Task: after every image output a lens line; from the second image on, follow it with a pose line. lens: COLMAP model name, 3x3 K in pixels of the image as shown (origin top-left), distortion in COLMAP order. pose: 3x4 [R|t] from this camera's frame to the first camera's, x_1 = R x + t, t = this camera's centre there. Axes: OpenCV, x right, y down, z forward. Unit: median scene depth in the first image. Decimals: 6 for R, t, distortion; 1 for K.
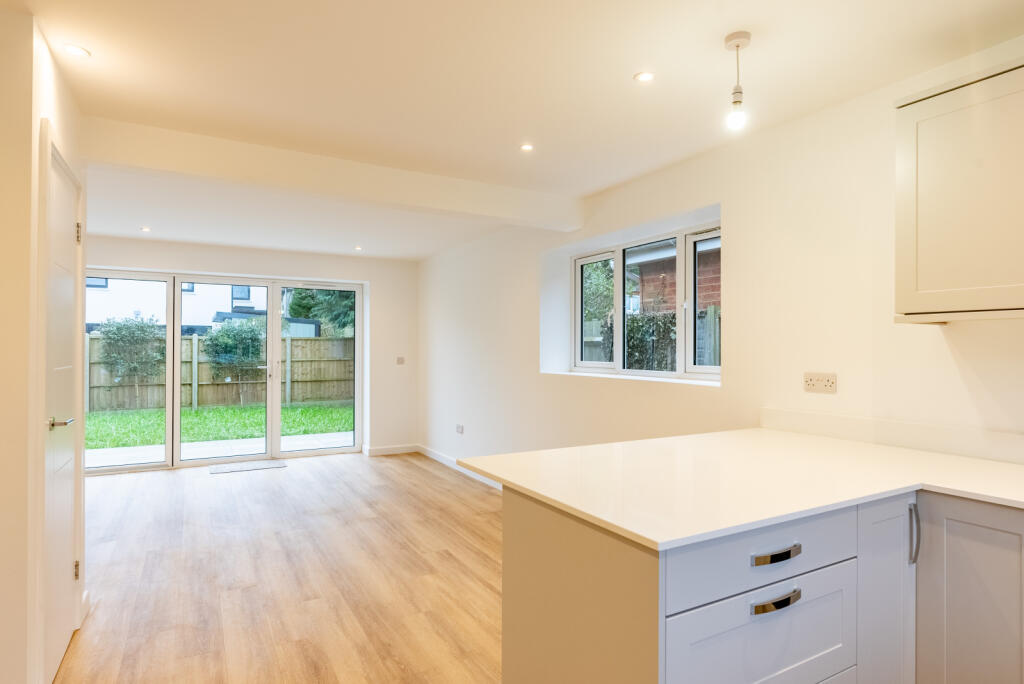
lens RADIAL K [[555.0, 0, 512.0], [0, 555.0, 345.6], [0, 0, 1]] dist [-0.008012, 0.003862]
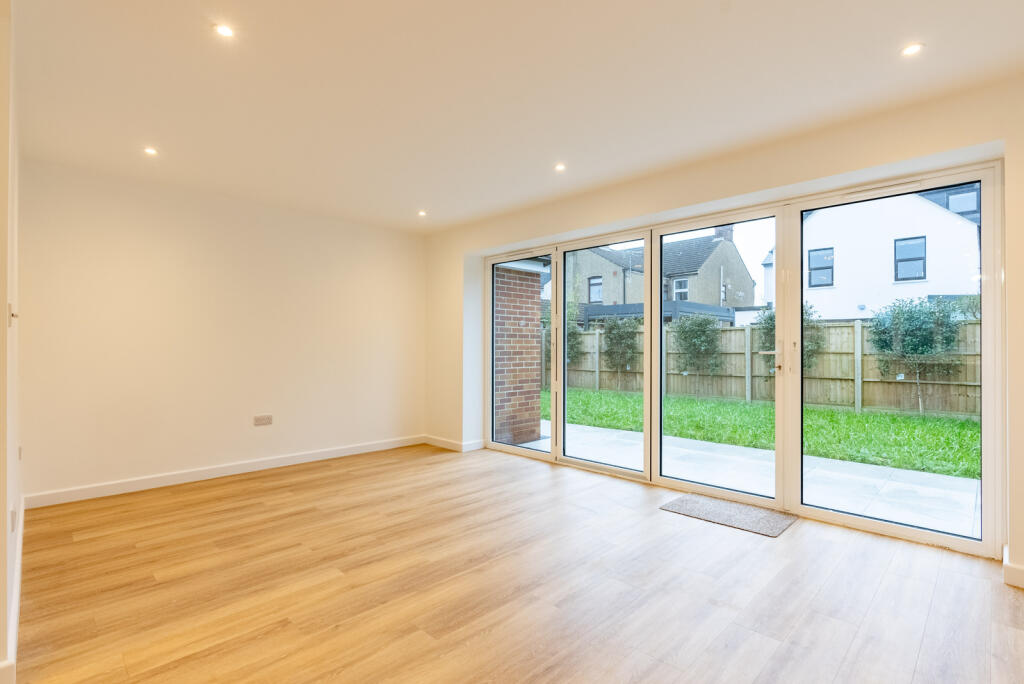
lens RADIAL K [[488.6, 0, 513.2], [0, 488.6, 342.8], [0, 0, 1]] dist [-0.002904, 0.001099]
pose [[0.276034, -0.008796, -0.961108, -0.011812], [0.006369, 0.999953, -0.007322, 0.015687], [0.961127, -0.004100, 0.276077, 0.300909]]
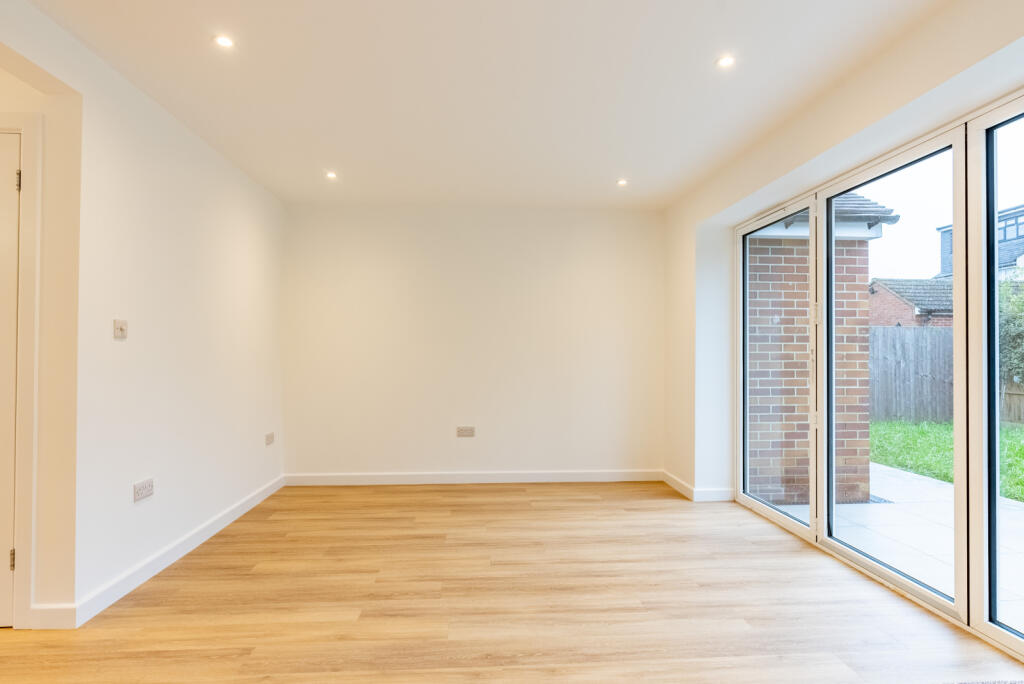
lens RADIAL K [[555.0, 0, 513.3], [0, 555.0, 347.8], [0, 0, 1]] dist [-0.008012, 0.003862]
pose [[-0.422760, -0.013648, -0.906139, -0.065462], [0.003236, 0.999857, -0.016569, 0.016490], [0.906236, -0.009937, -0.422655, 0.413074]]
